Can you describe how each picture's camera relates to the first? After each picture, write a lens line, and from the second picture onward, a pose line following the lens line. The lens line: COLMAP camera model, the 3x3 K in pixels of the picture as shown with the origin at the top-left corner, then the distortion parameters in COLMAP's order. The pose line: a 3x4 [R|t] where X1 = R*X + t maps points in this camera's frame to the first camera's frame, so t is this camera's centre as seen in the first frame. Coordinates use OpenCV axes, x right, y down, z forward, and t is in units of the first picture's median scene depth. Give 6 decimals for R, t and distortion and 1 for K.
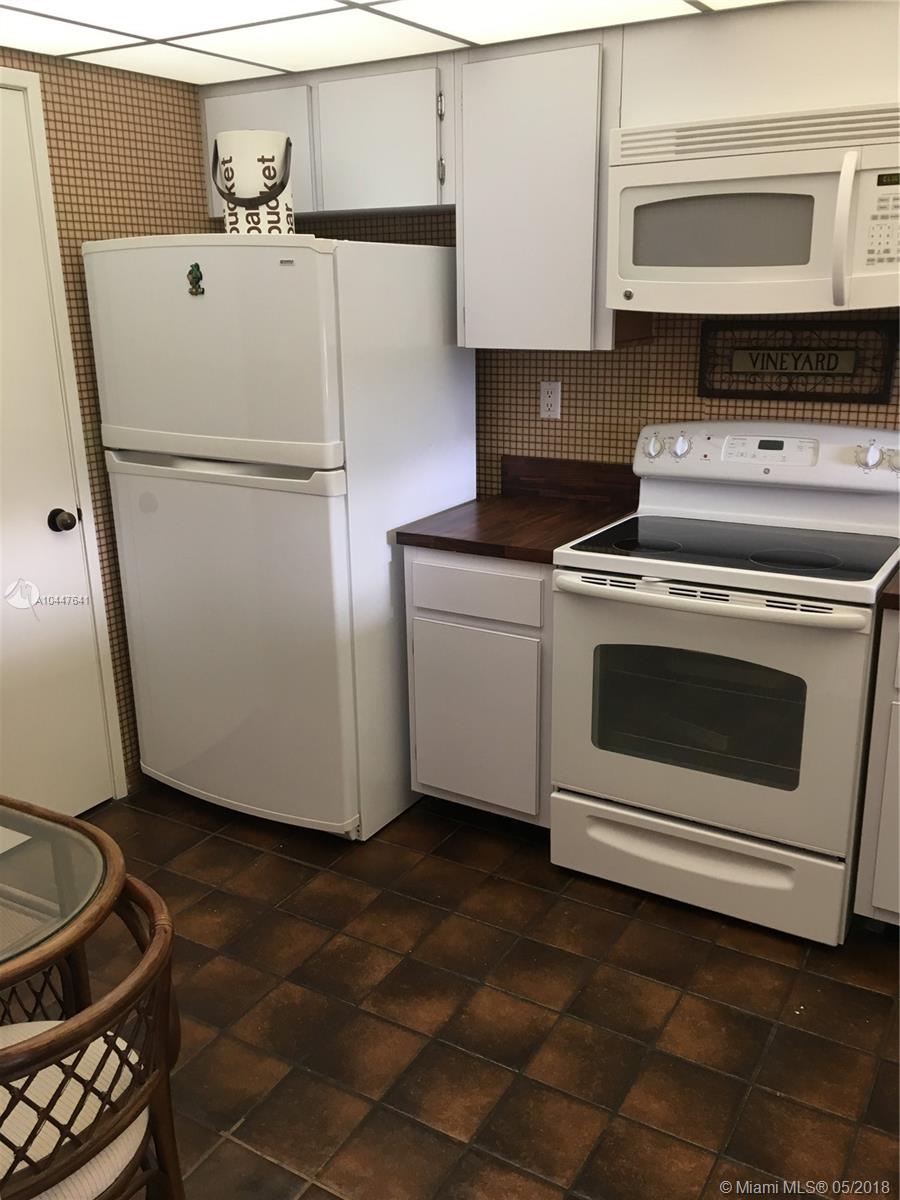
lens RADIAL K [[1028.7, 0, 450.0], [0, 1028.7, 600.0], [0, 0, 1]] dist [0.094356, -0.129185]
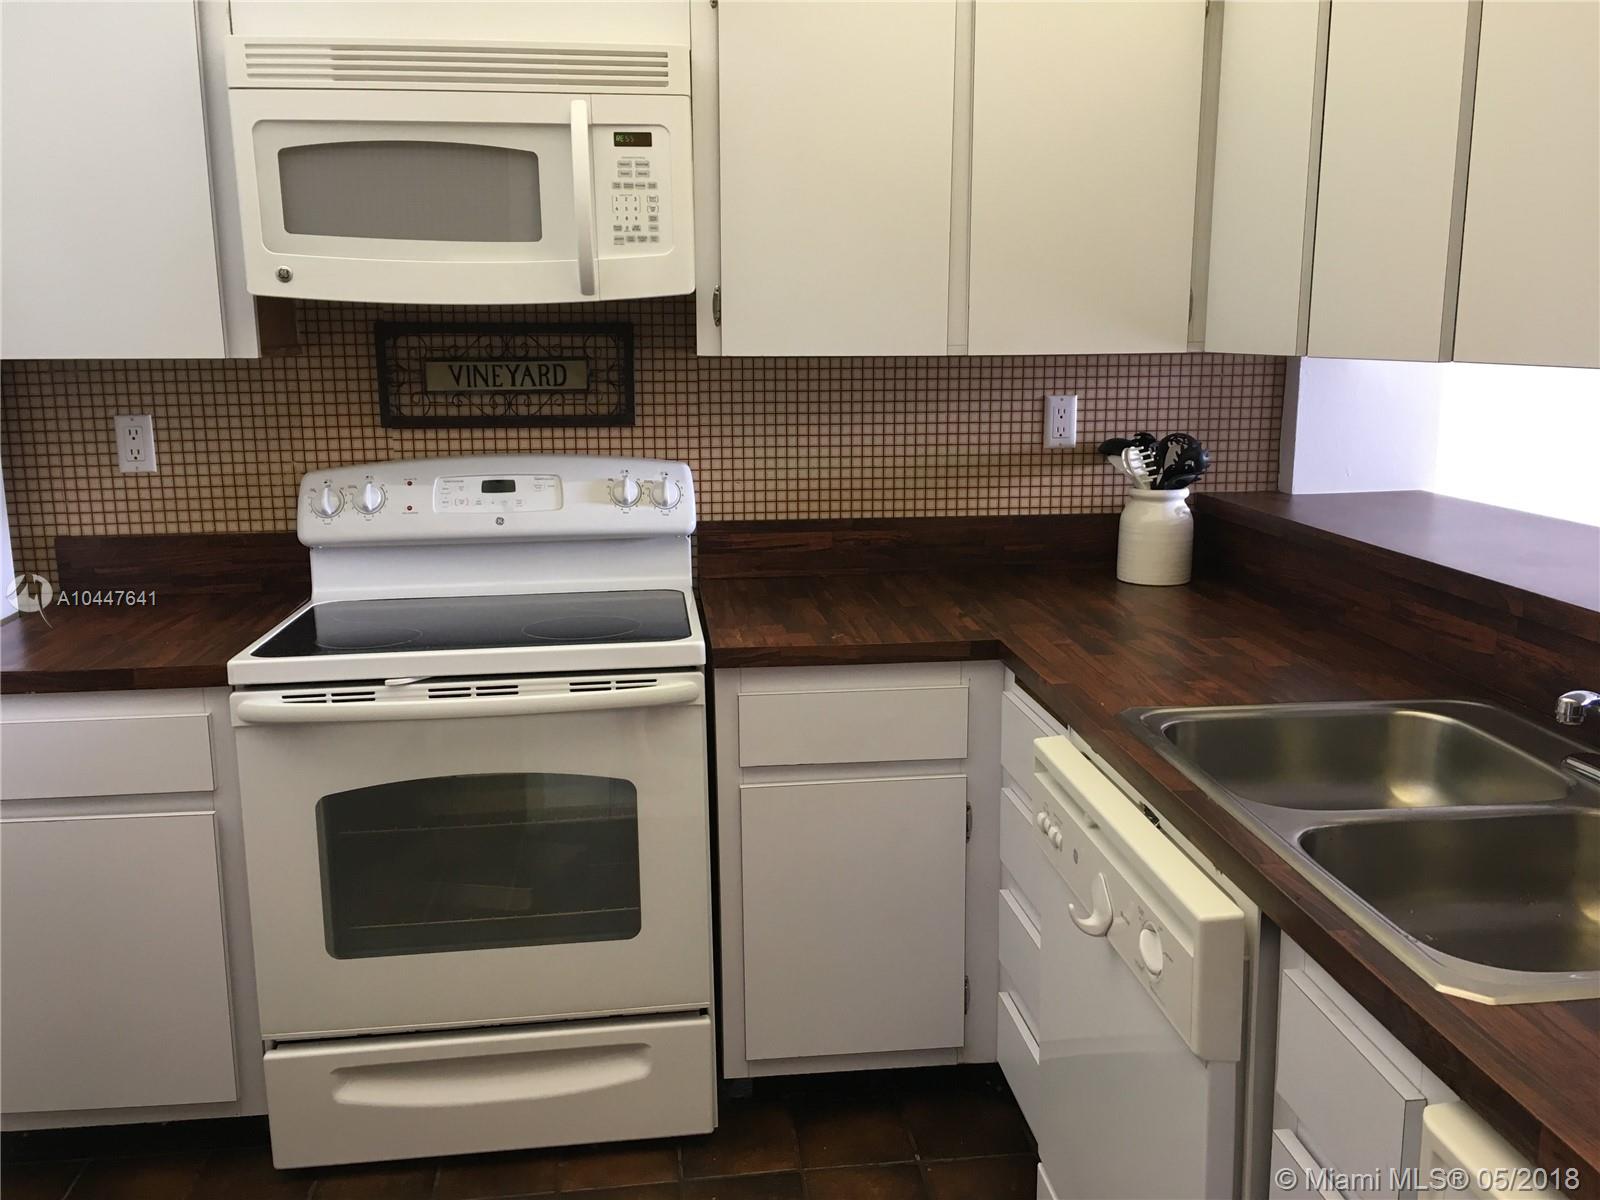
lens RADIAL K [[1371.6, 0, 803.6], [0, 1371.6, 590.5], [0, 0, 1]] dist [0.094356, -0.129185]
pose [[0.790917, -0.106790, 0.602532, -0.121010], [0.172789, 0.983559, -0.052490, 0.012945], [-0.587021, 0.145627, 0.796366, 0.104647]]
